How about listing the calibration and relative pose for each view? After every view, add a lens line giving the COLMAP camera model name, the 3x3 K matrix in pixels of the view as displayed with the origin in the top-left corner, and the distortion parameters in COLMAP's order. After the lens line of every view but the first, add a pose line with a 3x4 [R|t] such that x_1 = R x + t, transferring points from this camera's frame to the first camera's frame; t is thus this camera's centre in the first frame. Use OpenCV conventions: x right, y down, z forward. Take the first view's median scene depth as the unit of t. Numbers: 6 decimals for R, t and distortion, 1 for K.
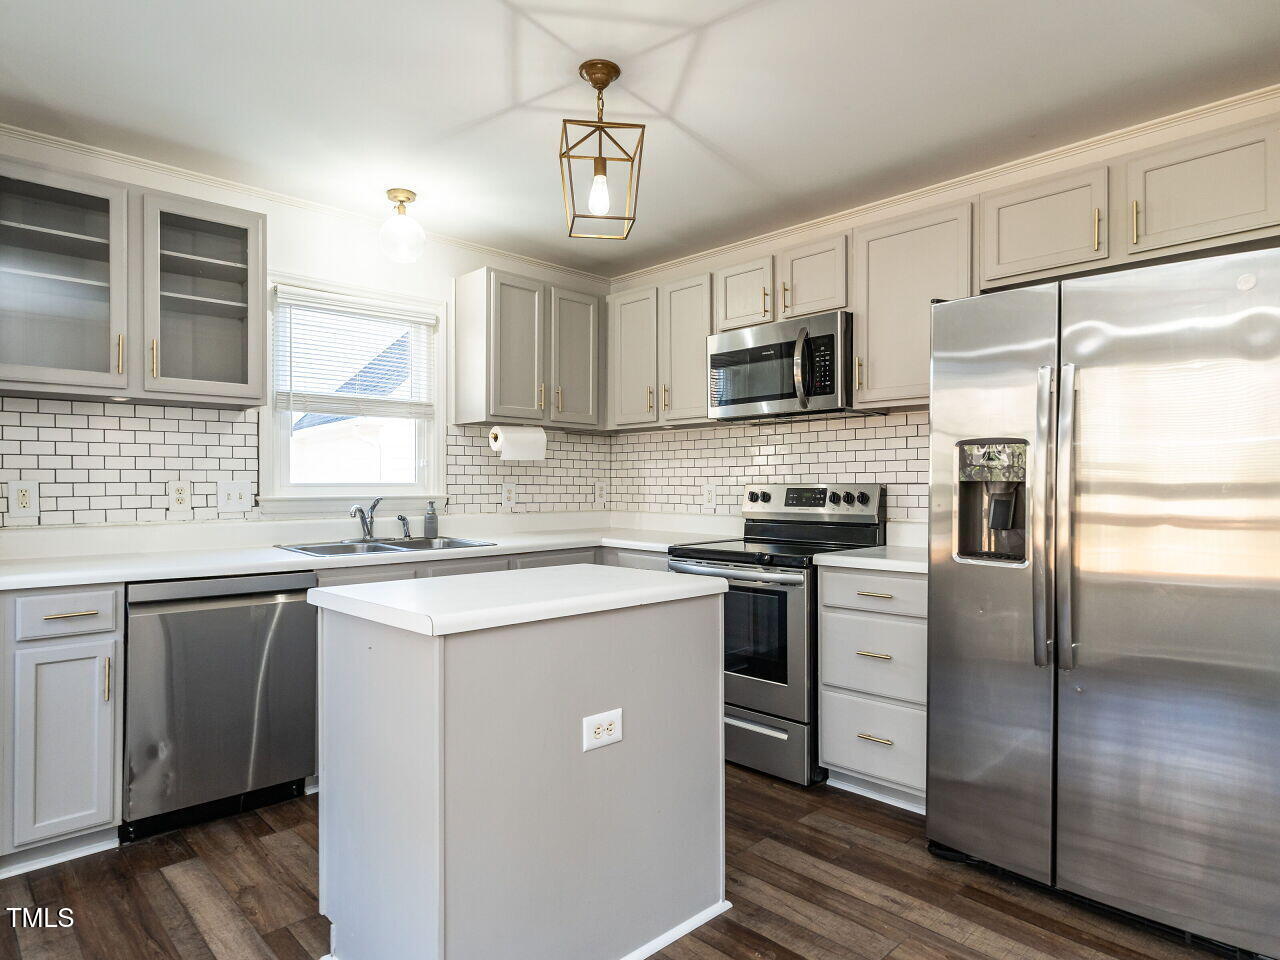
lens RADIAL K [[764.7, 0, 634.1], [0, 764.7, 484.6], [0, 0, 1]] dist [0.006819, 0.003093]
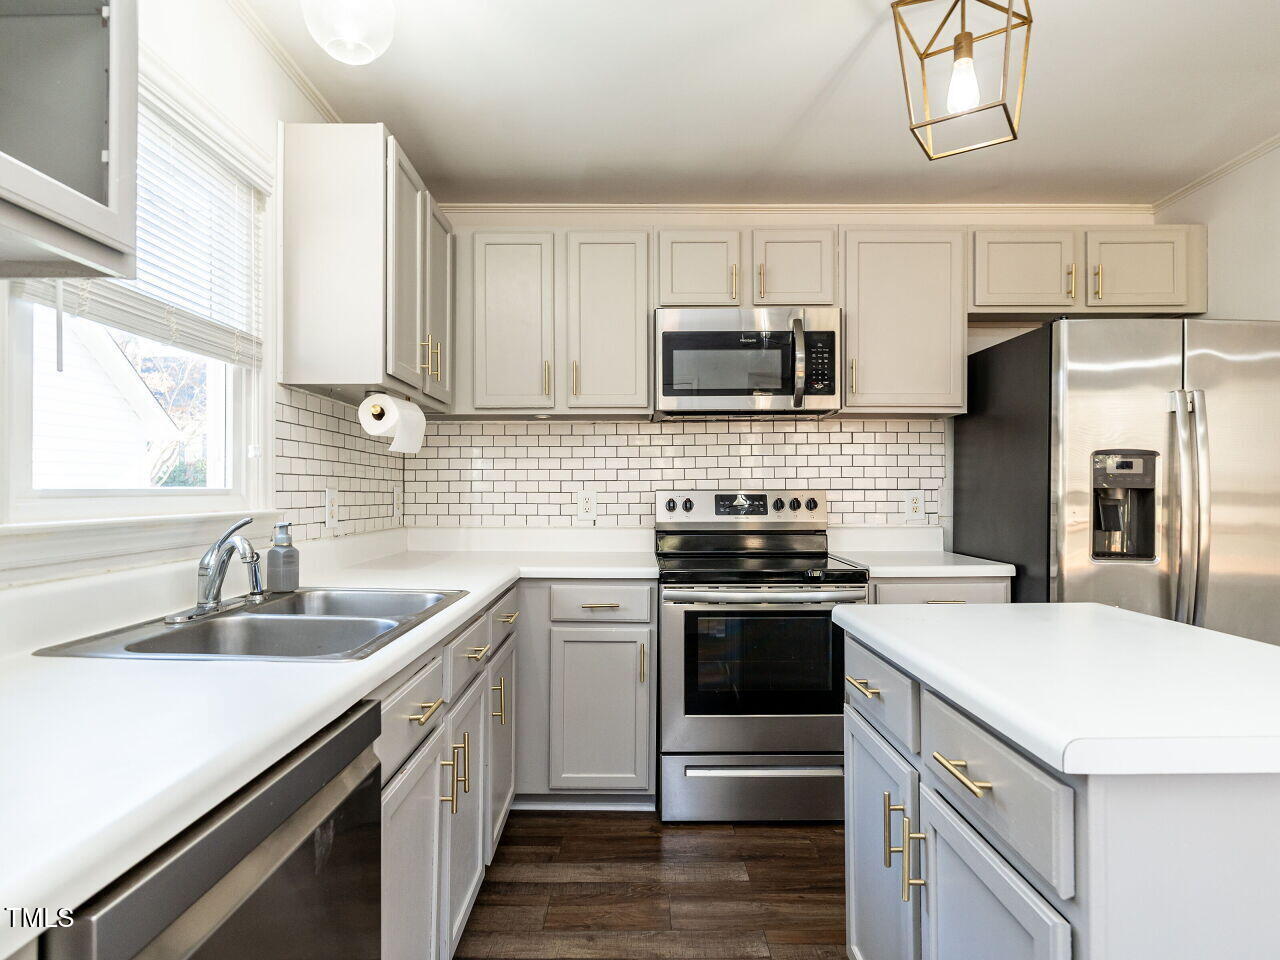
lens RADIAL K [[712.9, 0, 652.6], [0, 712.9, 486.6], [0, 0, 1]] dist [-0.004871, 0.001245]
pose [[0.690379, 0.001829, 0.723446, -0.505946], [0.000994, 0.999993, -0.003478, -0.002218], [-0.723448, 0.003120, 0.690372, 0.531795]]
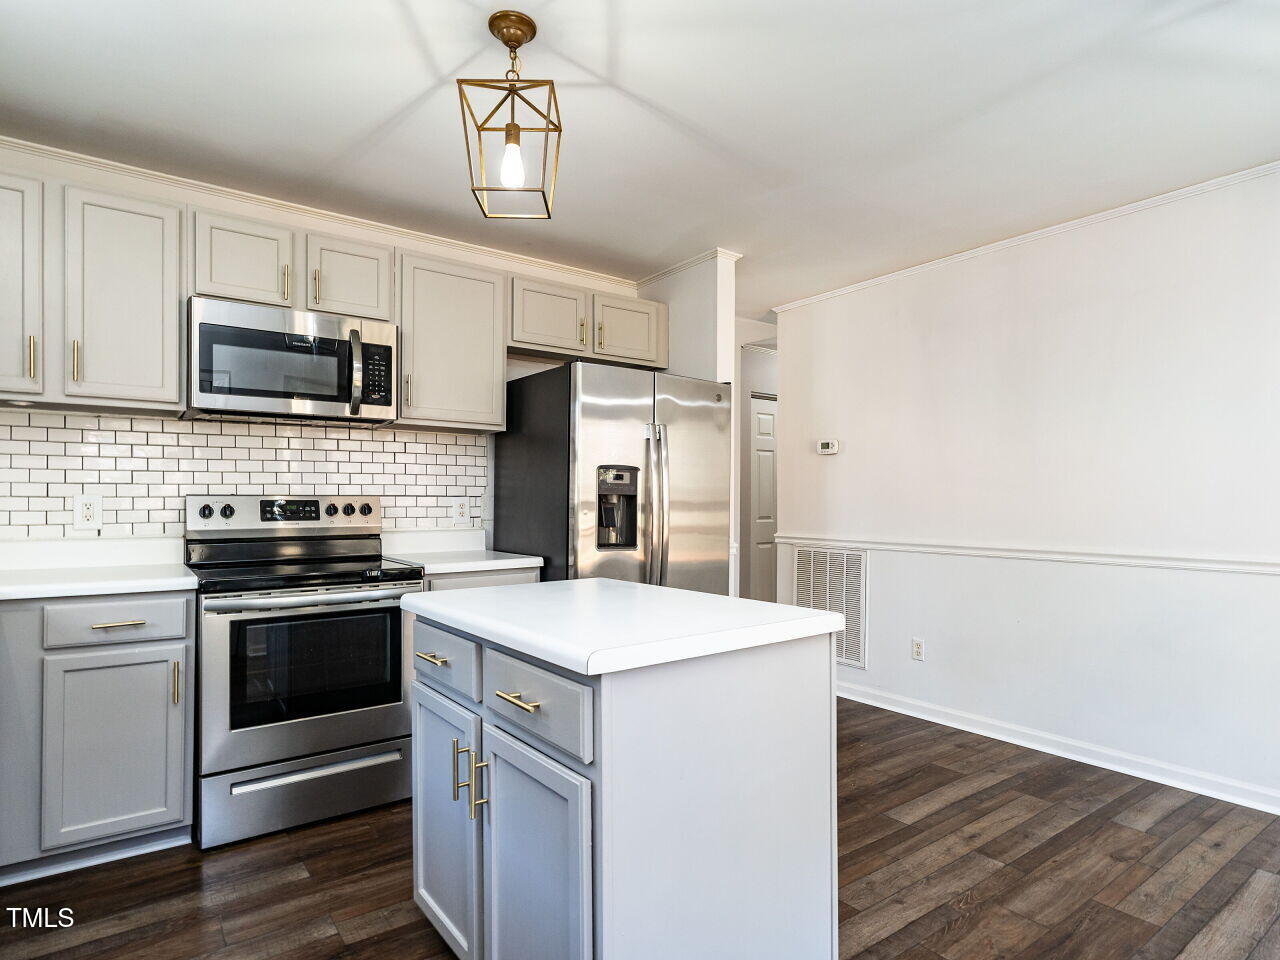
lens RADIAL K [[712.9, 0, 646.7], [0, 712.9, 495.6], [0, 0, 1]] dist [-0.004871, 0.001245]
pose [[0.131811, 0.012038, 0.991202, -0.592544], [-0.000989, 0.999927, -0.012013, 0.009679], [-0.991274, 0.000603, 0.131813, 0.520409]]
